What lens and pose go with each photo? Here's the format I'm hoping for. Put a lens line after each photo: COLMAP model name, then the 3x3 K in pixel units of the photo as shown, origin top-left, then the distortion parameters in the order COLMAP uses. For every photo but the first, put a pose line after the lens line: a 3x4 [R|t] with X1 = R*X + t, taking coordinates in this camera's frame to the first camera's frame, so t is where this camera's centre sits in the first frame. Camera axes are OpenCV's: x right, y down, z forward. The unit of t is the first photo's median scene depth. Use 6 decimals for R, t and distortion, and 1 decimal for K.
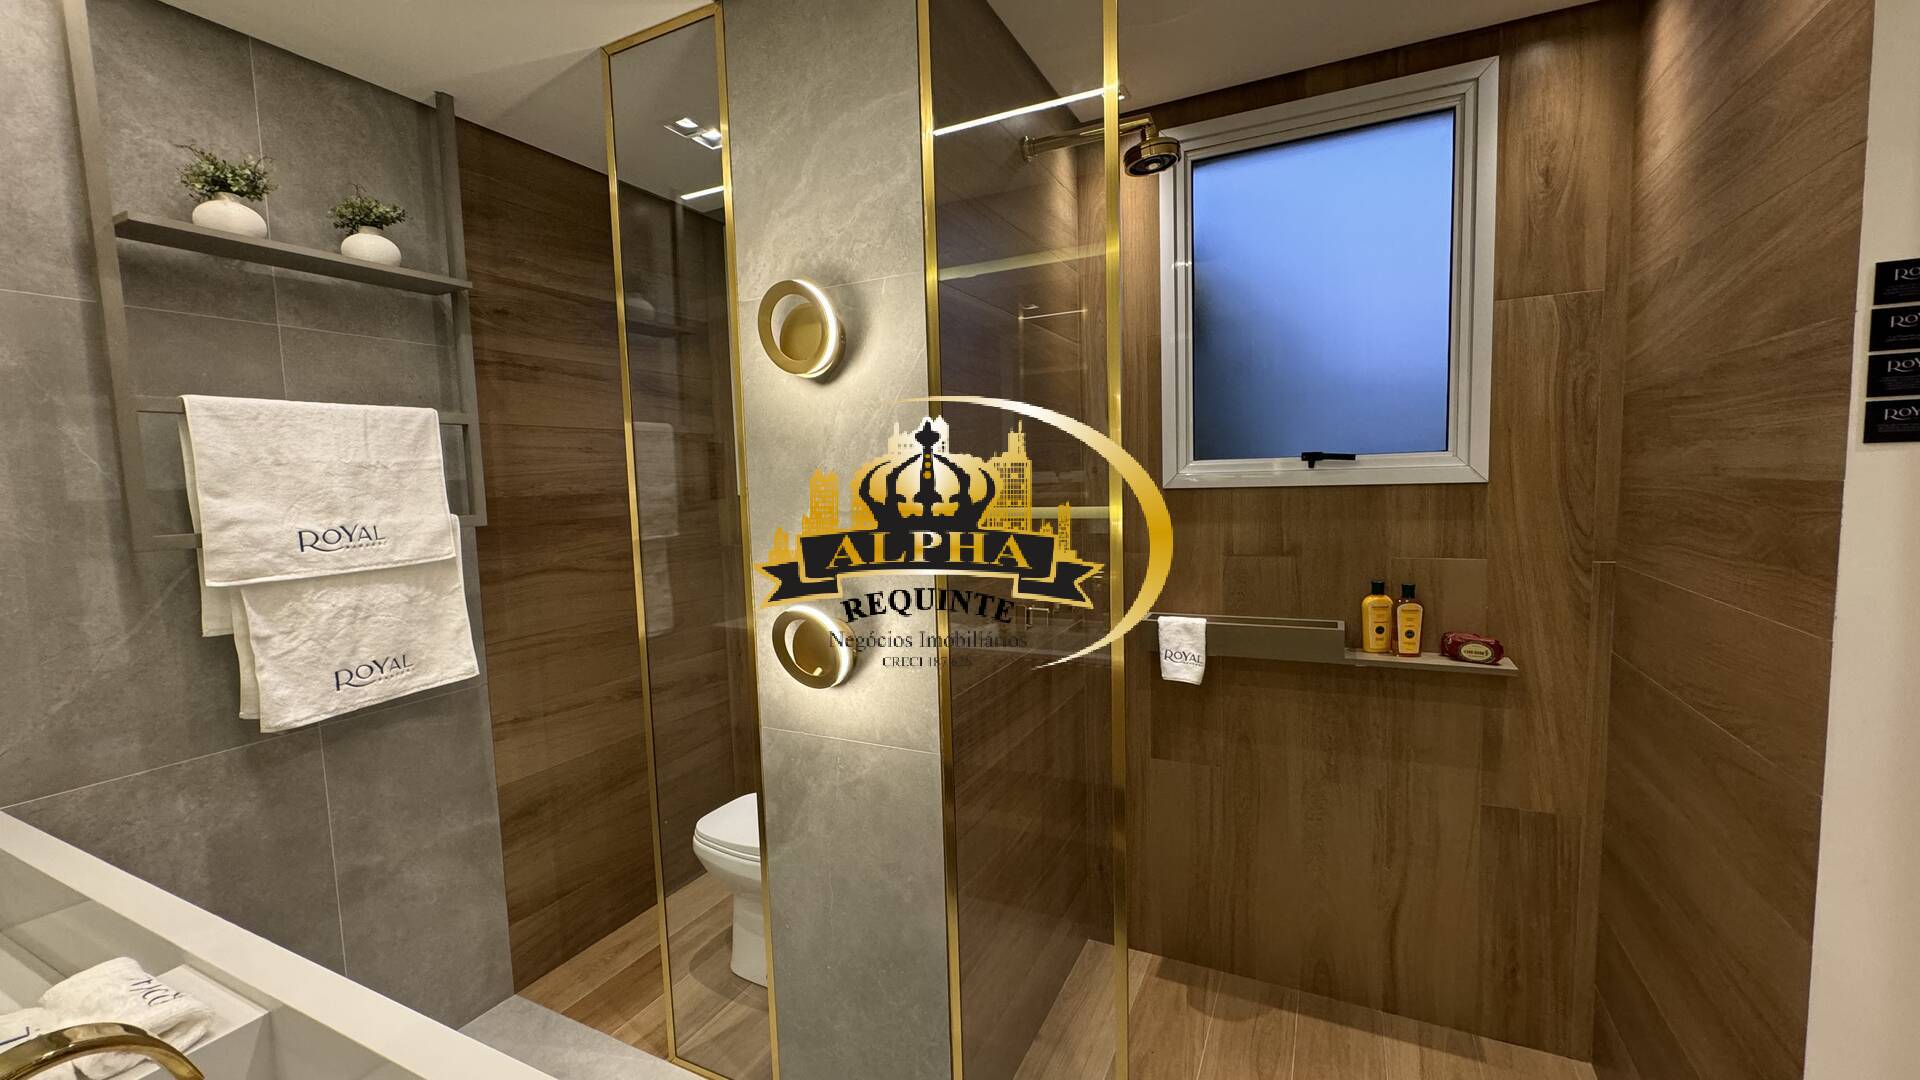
lens RADIAL K [[771.6, 0, 951.6], [0, 771.6, 545.8], [0, 0, 1]] dist [0.002656, 0.000152]
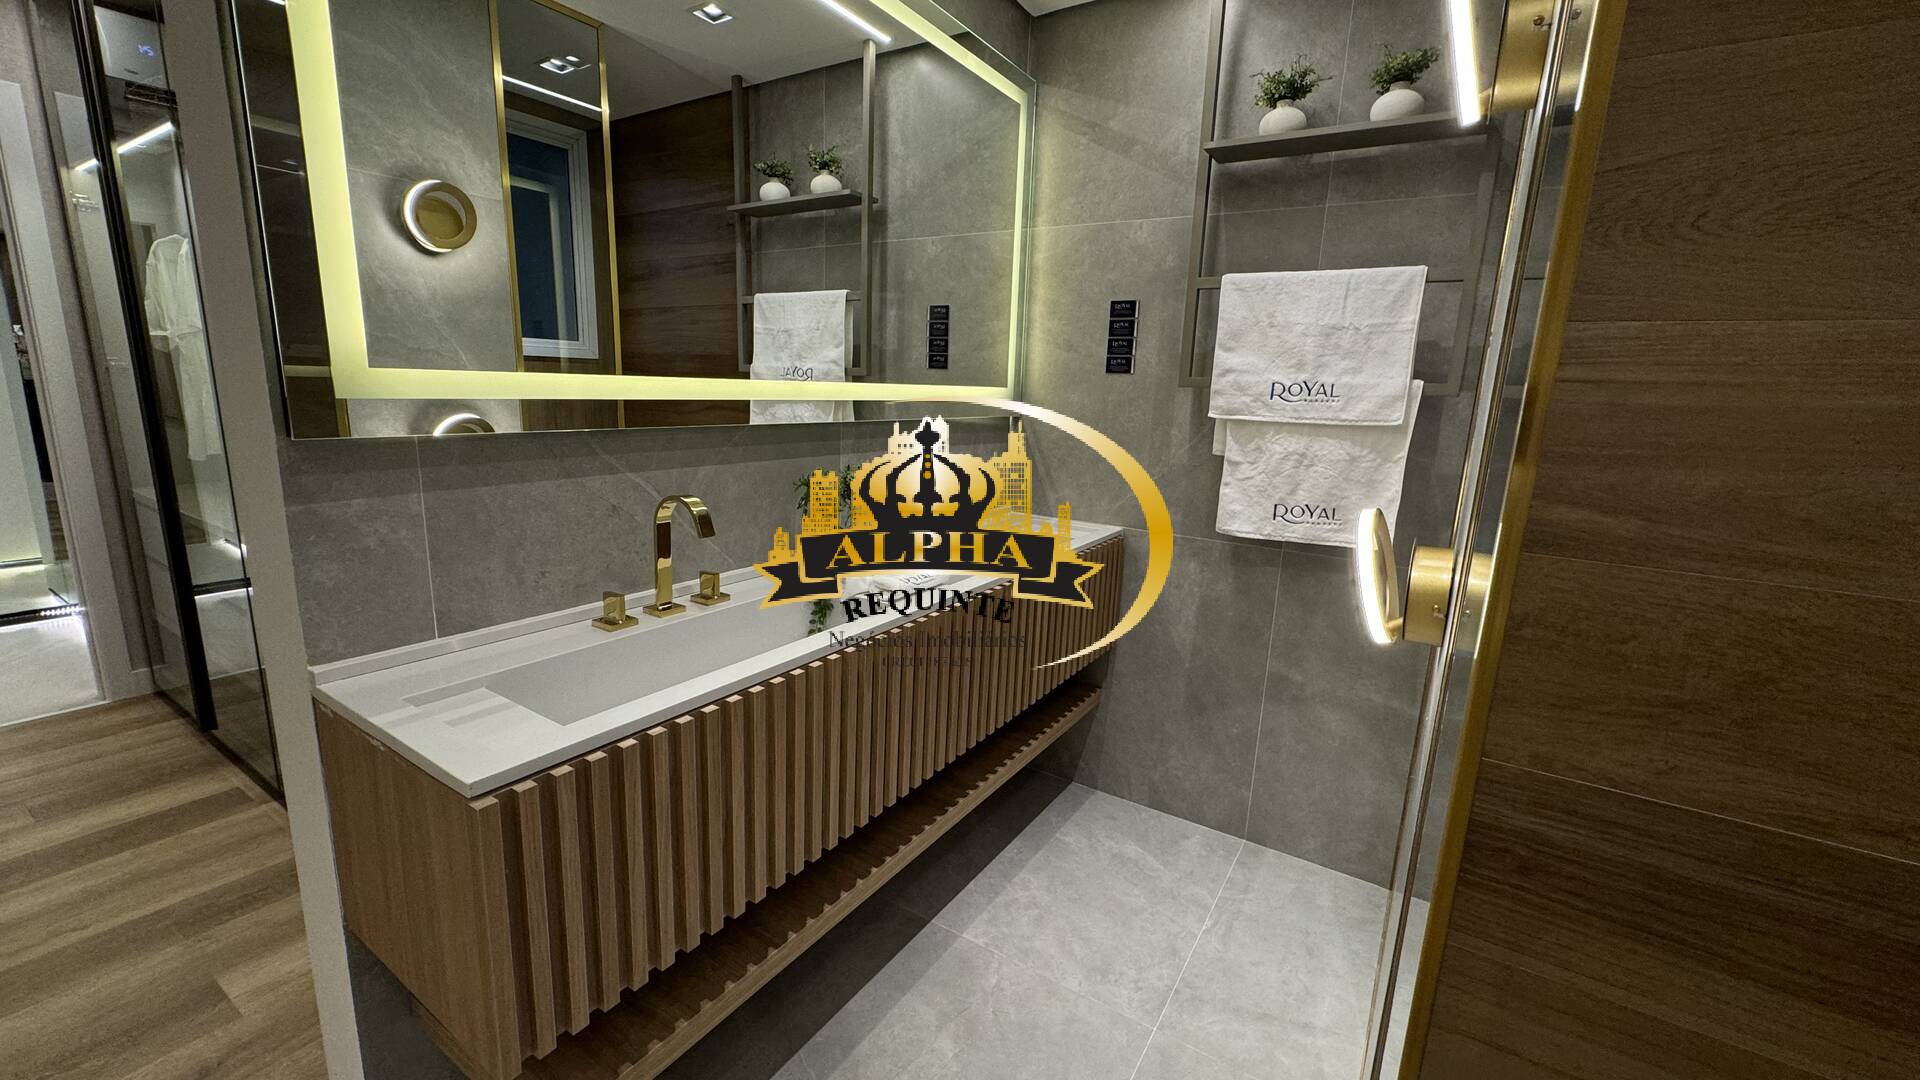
lens RADIAL K [[771.6, 0, 947.6], [0, 771.6, 537.3], [0, 0, 1]] dist [0.002656, 0.000152]
pose [[-0.115216, 0.229289, -0.966515, 0.427629], [-0.124393, 0.962005, 0.243047, -0.015281], [0.985521, 0.148231, -0.082317, 0.598147]]
